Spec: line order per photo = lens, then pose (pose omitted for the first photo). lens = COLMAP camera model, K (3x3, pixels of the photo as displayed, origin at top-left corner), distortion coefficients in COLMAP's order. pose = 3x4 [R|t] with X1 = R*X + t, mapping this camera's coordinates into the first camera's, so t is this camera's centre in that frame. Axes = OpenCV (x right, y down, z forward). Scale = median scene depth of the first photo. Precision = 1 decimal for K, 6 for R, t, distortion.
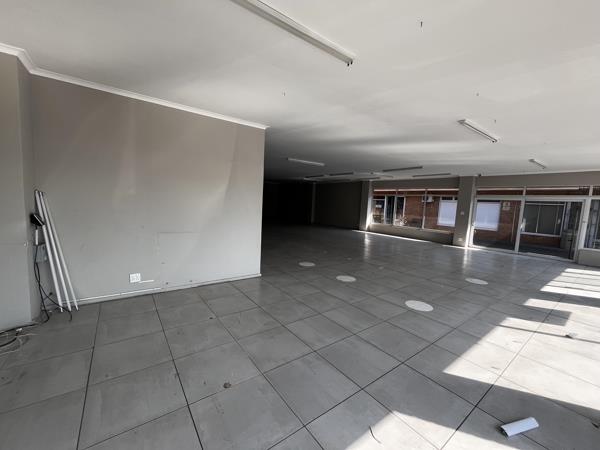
lens RADIAL K [[243.3, 0, 298.1], [0, 243.3, 225.9], [0, 0, 1]] dist [0.000654, 0.000043]
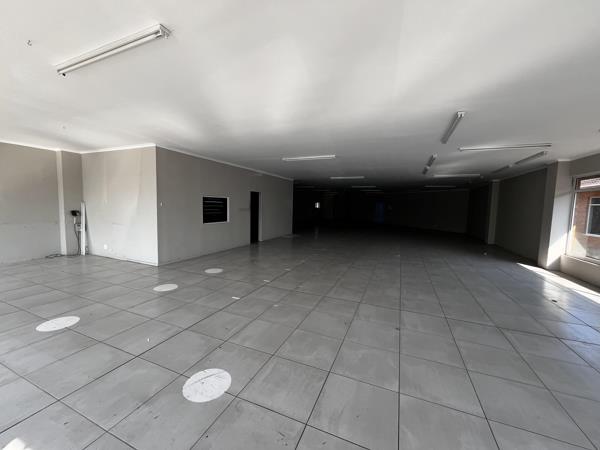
lens RADIAL K [[243.3, 0, 297.7], [0, 243.3, 224.6], [0, 0, 1]] dist [0.000654, 0.000043]
pose [[0.507578, 0.040539, -0.860652, 1.242317], [-0.089298, 0.995988, -0.005751, -0.054485], [0.856966, 0.079773, 0.509161, 0.971496]]
